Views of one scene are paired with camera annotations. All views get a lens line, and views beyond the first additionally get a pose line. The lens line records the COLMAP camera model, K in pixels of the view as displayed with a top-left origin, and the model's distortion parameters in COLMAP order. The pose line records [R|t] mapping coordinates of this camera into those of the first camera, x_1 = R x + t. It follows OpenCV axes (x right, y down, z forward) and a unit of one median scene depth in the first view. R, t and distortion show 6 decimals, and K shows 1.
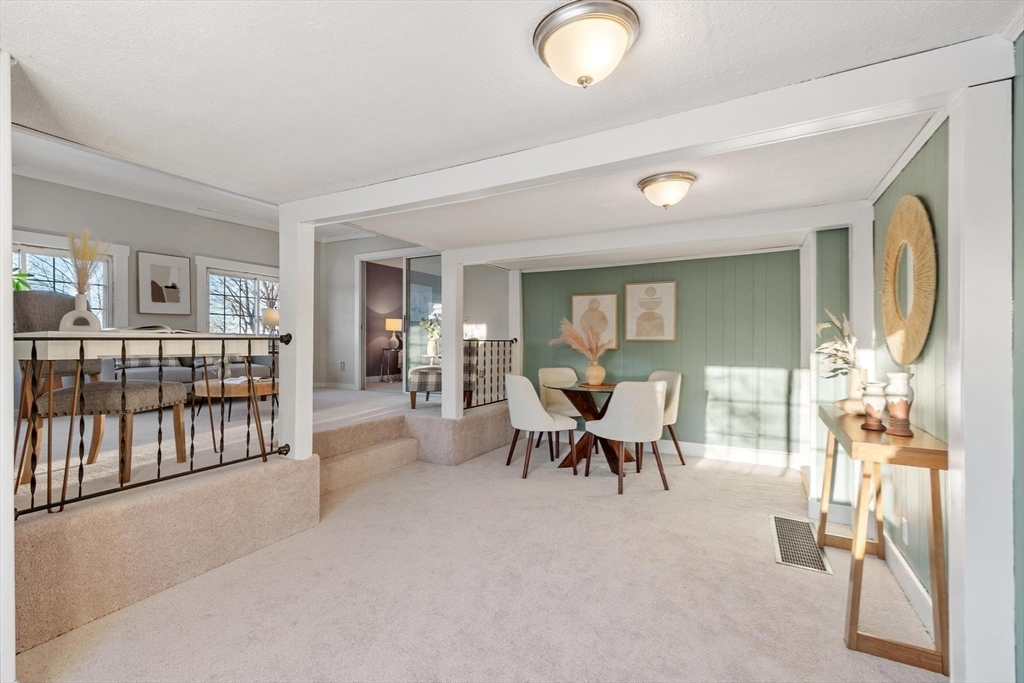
lens RADIAL K [[462.4, 0, 482.7], [0, 462.4, 336.1], [0, 0, 1]] dist [0.001772, 0.000183]
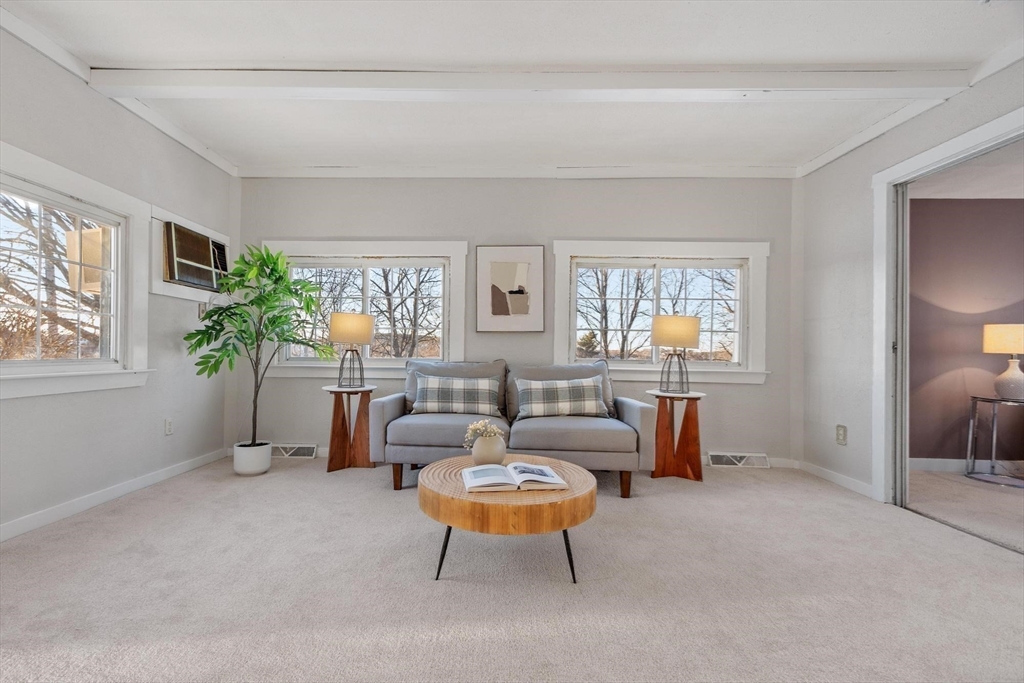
lens RADIAL K [[447.8, 0, 484.6], [0, 447.8, 345.8], [0, 0, 1]] dist [0.004489, 0.000452]
pose [[0.499116, -0.004225, -0.866525, -0.126050], [-0.003783, 0.999968, -0.007055, -0.021558], [0.866527, 0.006799, 0.499084, 0.623910]]
